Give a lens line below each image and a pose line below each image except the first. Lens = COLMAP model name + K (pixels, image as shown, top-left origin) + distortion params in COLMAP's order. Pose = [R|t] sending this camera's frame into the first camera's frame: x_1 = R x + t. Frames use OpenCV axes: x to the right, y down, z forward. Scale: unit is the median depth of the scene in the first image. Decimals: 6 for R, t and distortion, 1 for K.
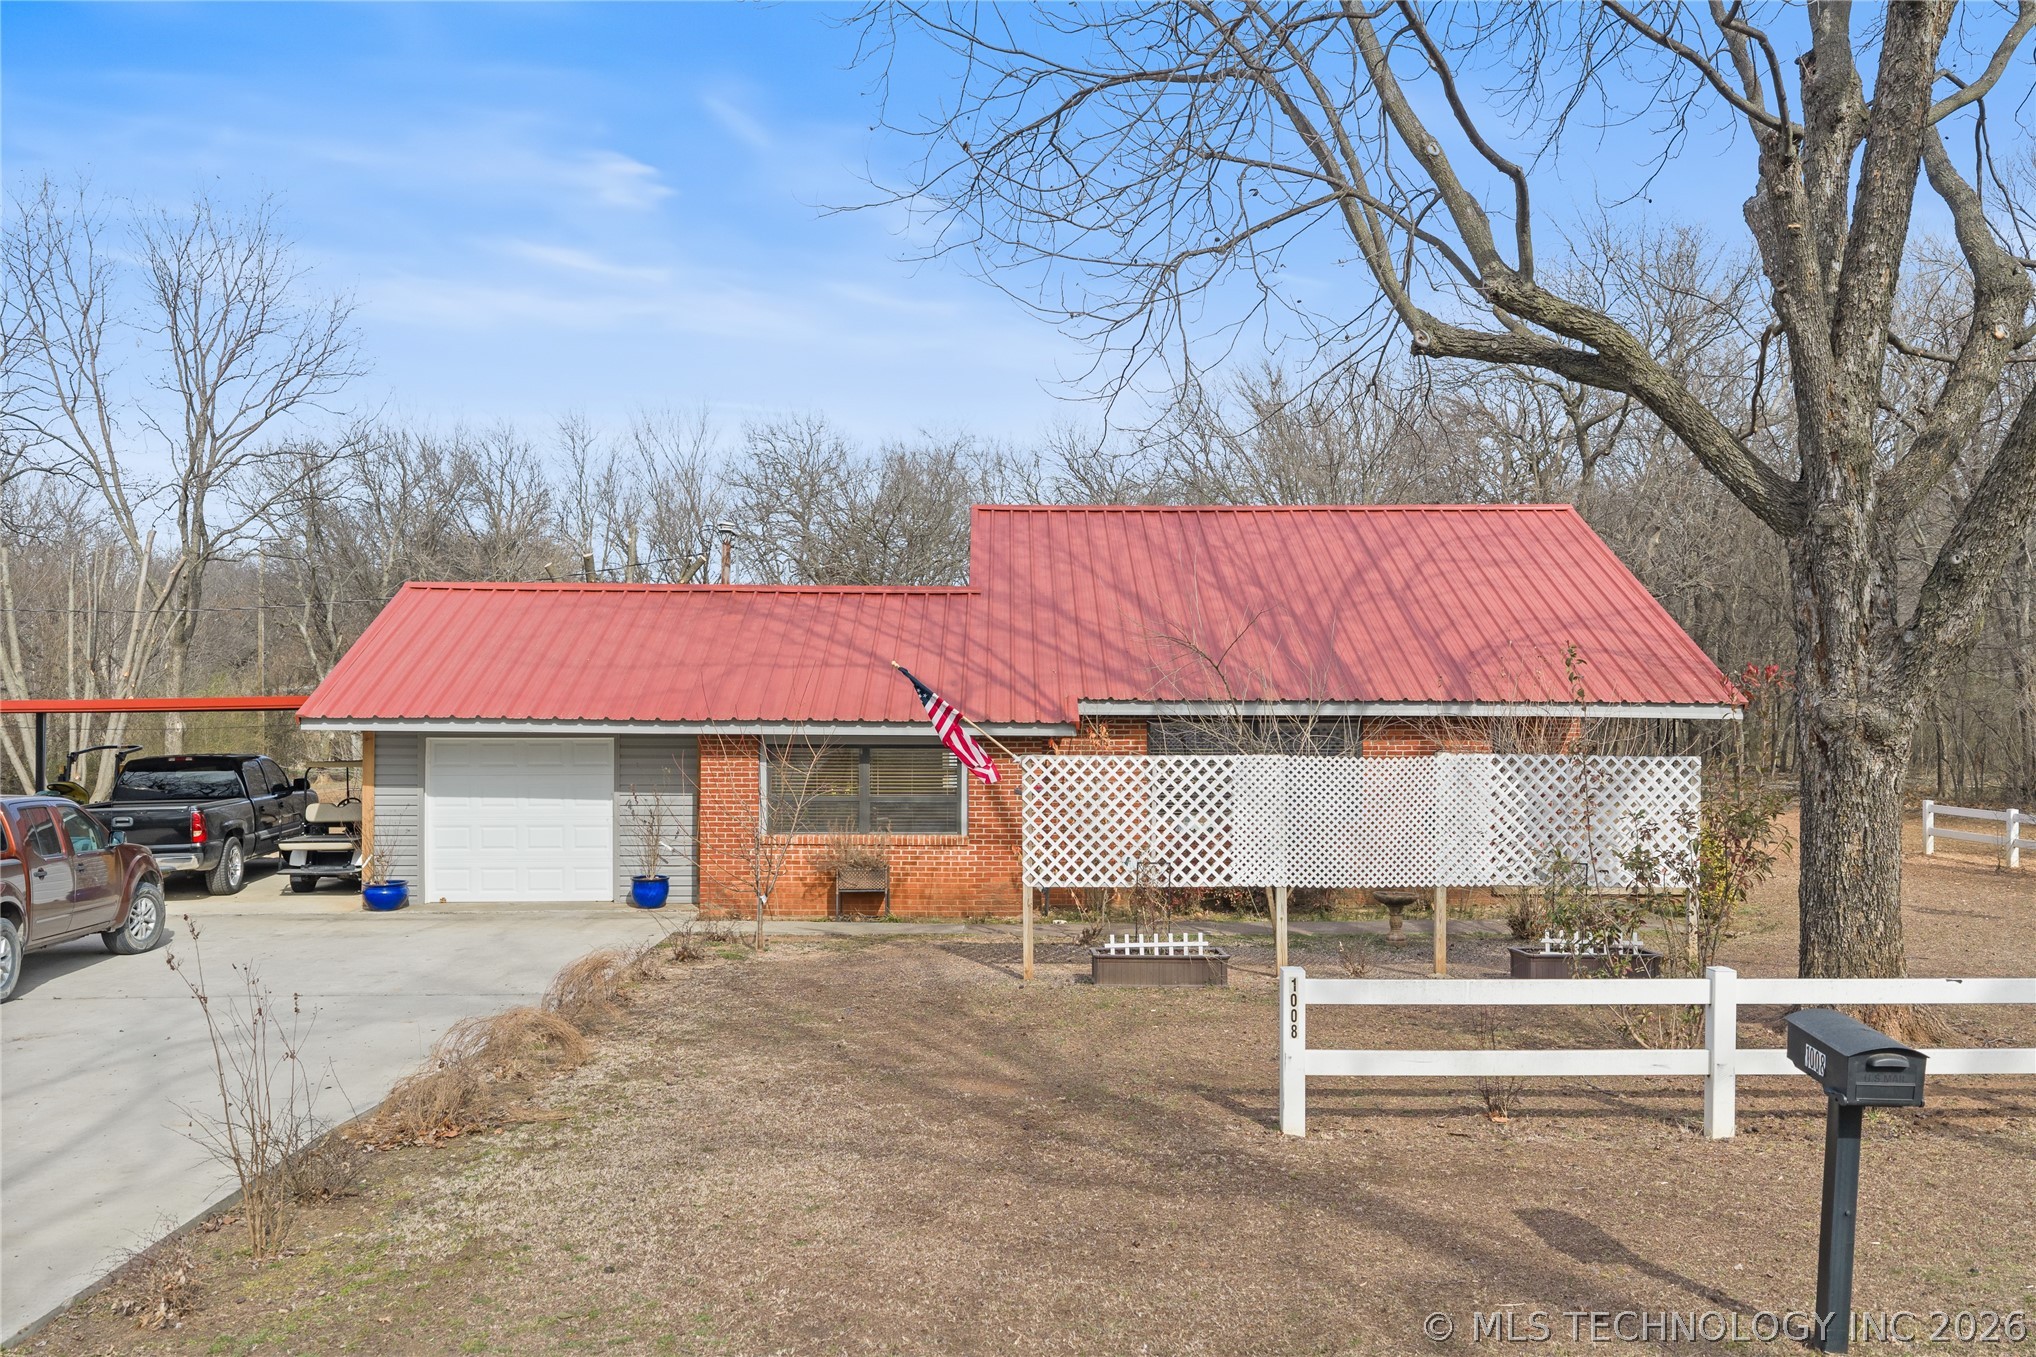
lens RADIAL K [[1720.1, 0, 1009.4], [0, 1720.1, 592.0], [0, 0, 1]] dist [0.005136, -0.005787]
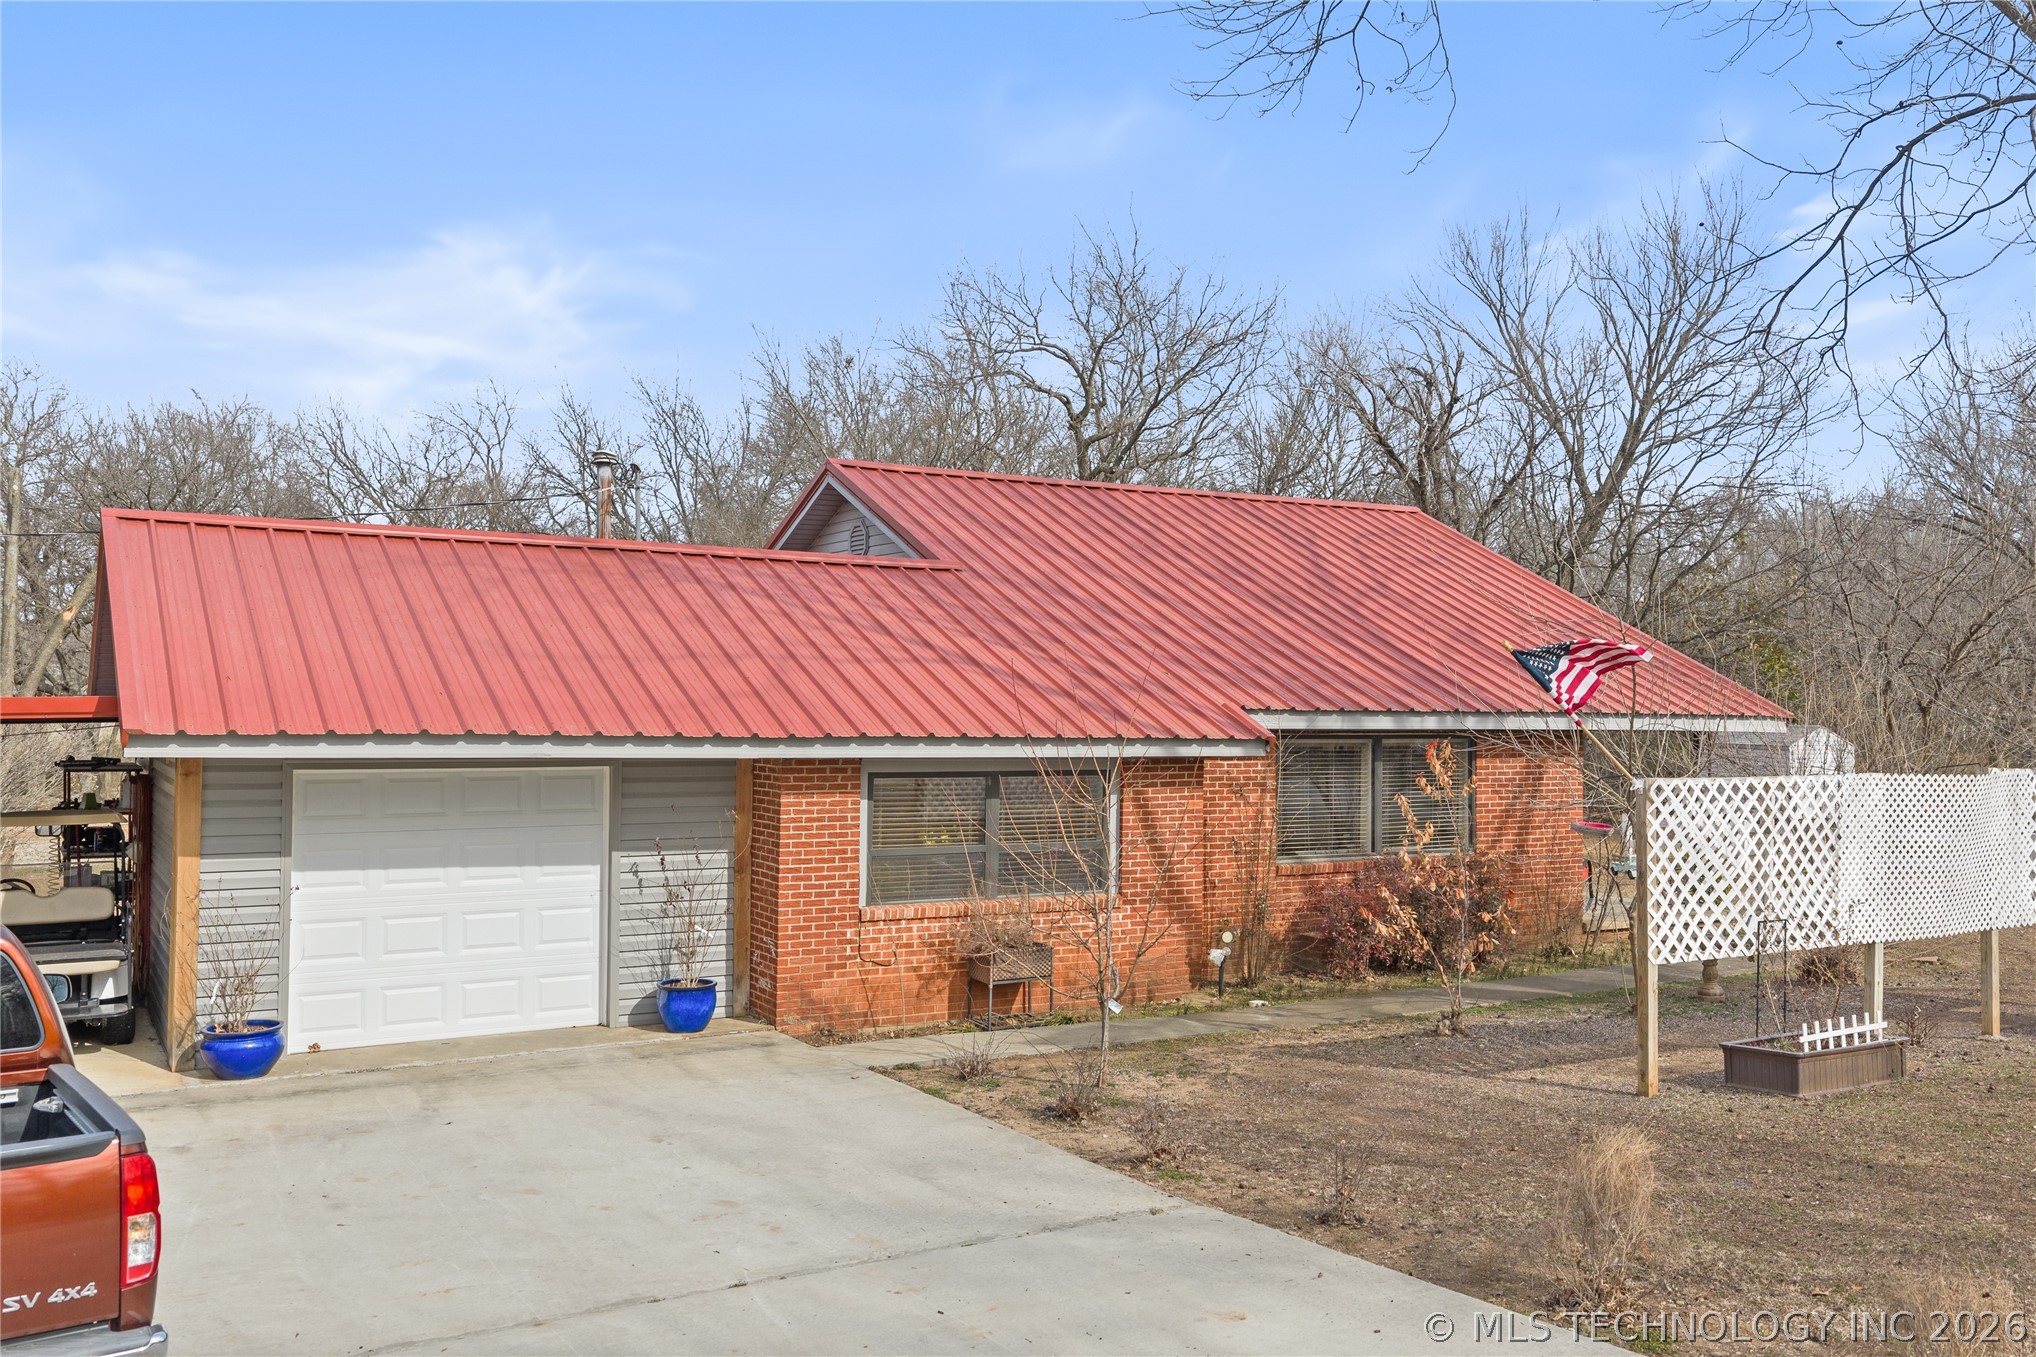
lens RADIAL K [[1720.1, 0, 1009.4], [0, 1720.1, 592.0], [0, 0, 1]] dist [0.005136, -0.005787]
pose [[0.870760, 0.037157, 0.490303, -0.427980], [-0.029305, 0.999290, -0.023685, 0.031806], [-0.490835, 0.006256, 0.871230, 0.382121]]
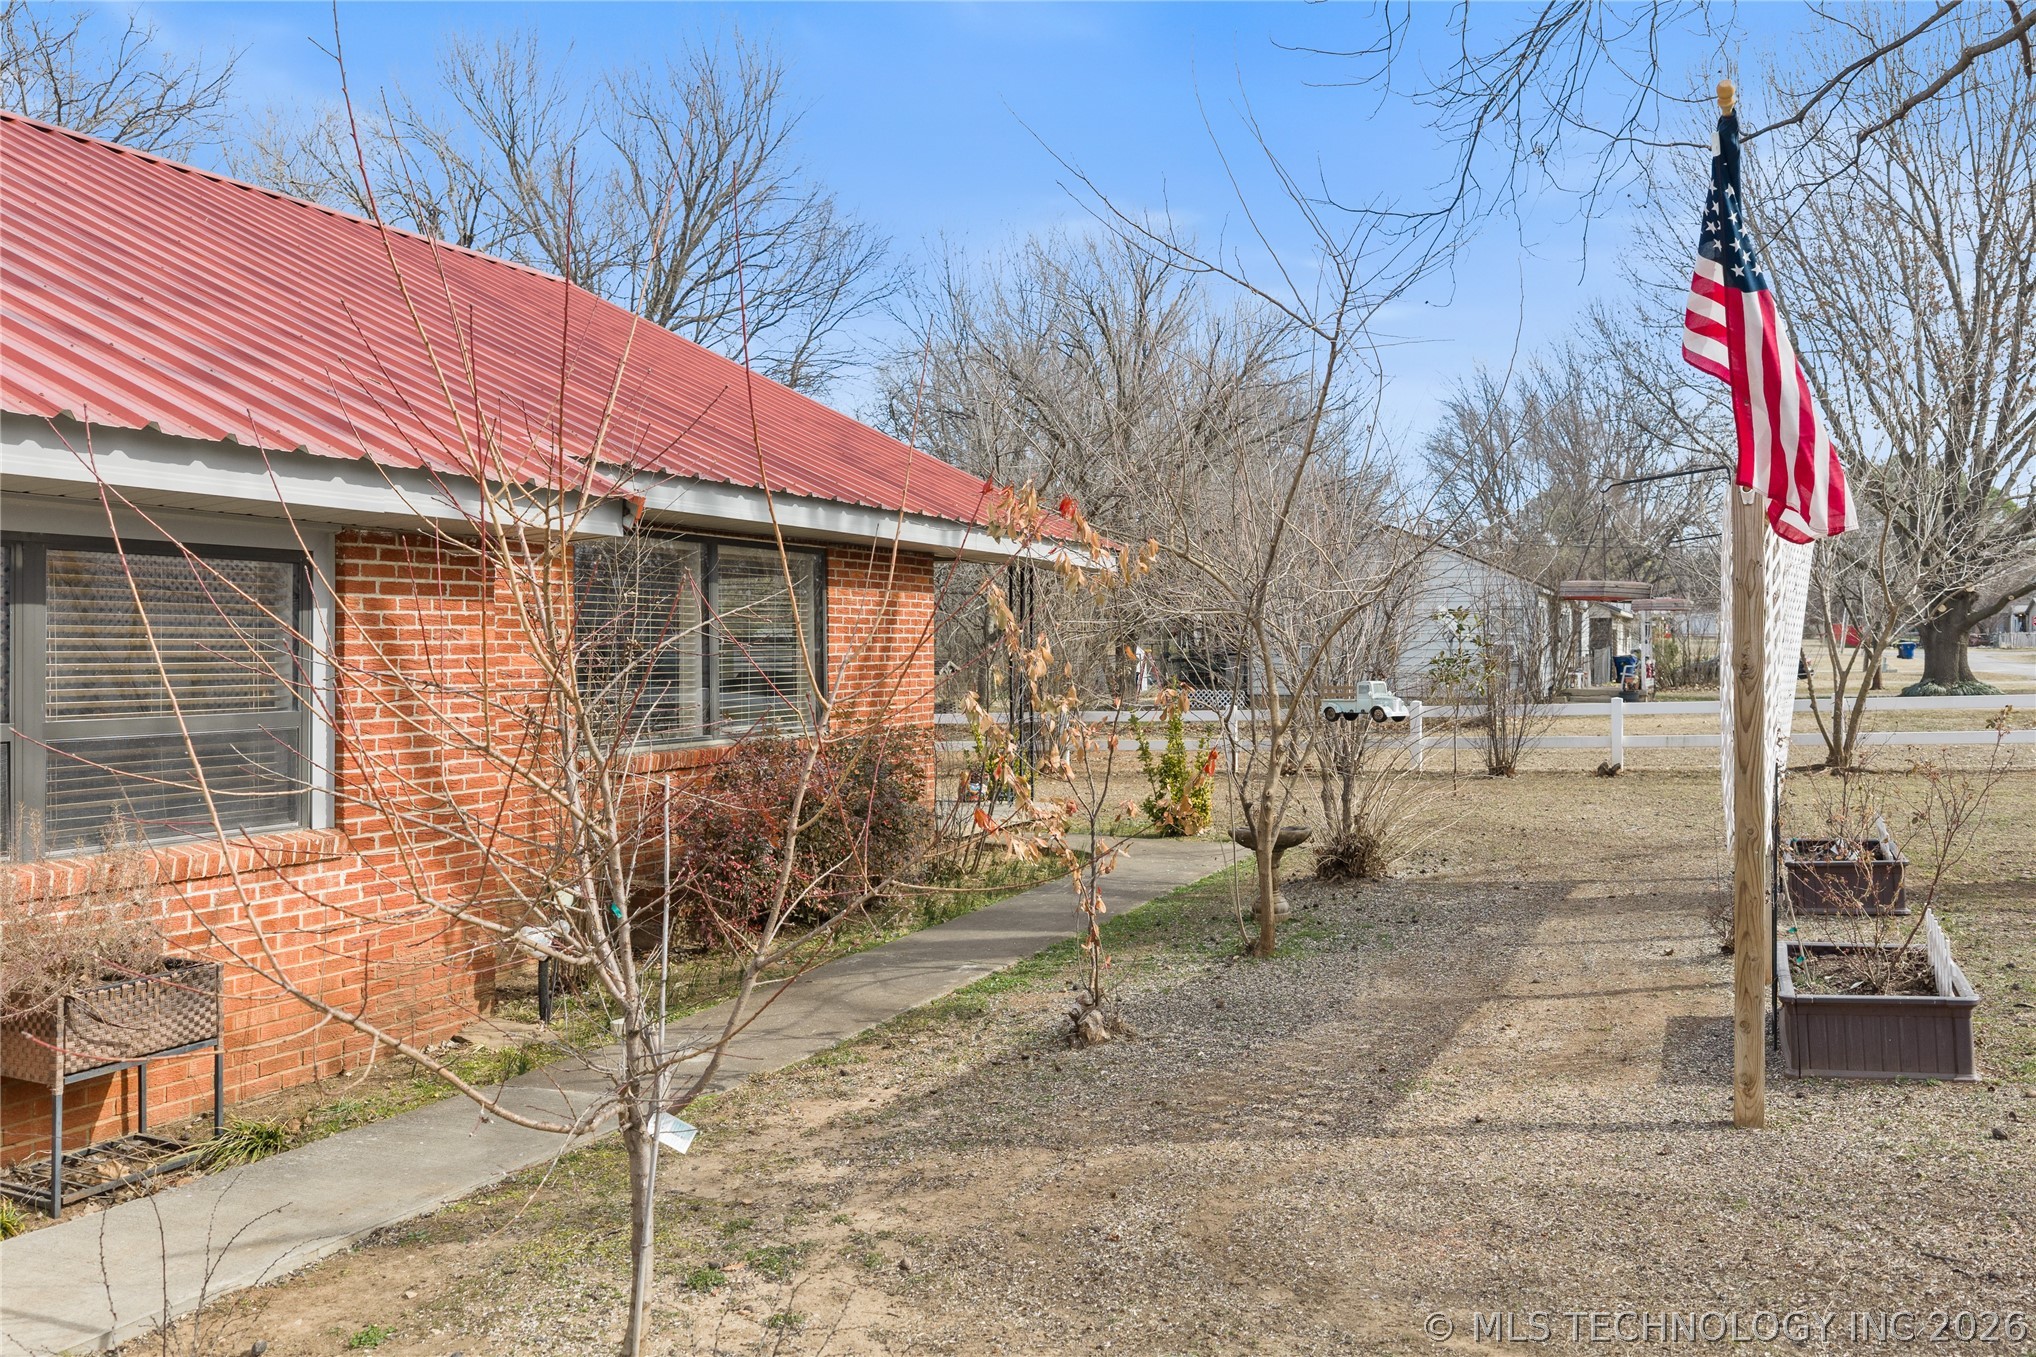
lens RADIAL K [[1720.1, 0, 1009.4], [0, 1720.1, 592.0], [0, 0, 1]] dist [0.005136, -0.005787]
pose [[0.405618, 0.028994, 0.913583, -0.272759], [-0.033289, 0.999302, -0.016935, 0.097673], [-0.913436, -0.023543, 0.406300, 0.747276]]
